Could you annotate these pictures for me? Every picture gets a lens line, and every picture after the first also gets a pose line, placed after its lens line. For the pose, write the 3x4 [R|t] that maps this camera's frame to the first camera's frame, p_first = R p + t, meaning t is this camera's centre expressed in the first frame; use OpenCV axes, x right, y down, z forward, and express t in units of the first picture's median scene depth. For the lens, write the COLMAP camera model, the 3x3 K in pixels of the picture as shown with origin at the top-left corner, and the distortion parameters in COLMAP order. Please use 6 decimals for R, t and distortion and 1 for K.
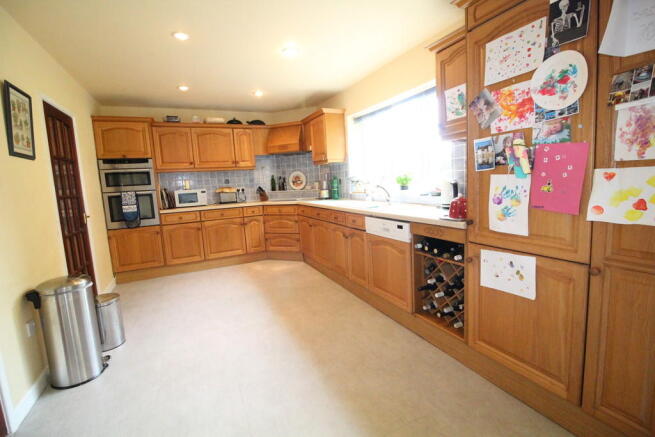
lens RADIAL K [[303.5, 0, 327.0], [0, 303.5, 218.9], [0, 0, 1]] dist [-0.023344, -0.000448]
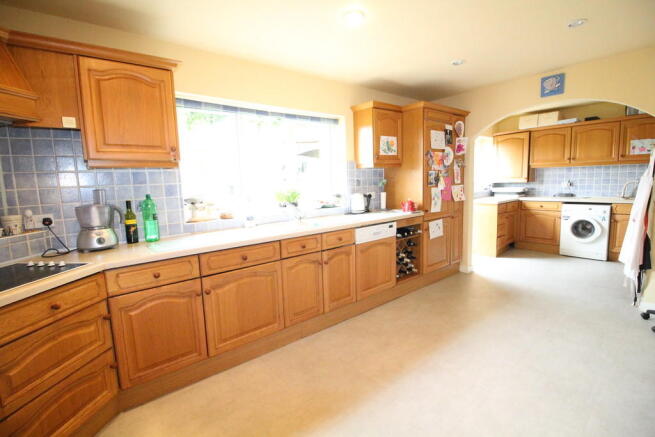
lens RADIAL K [[303.5, 0, 324.7], [0, 303.5, 217.6], [0, 0, 1]] dist [-0.023344, -0.000448]
pose [[-0.241212, -0.055216, 0.968900, -1.103474], [0.169953, 0.980548, 0.098191, -0.215542], [-0.955475, 0.188352, -0.227136, 1.749474]]
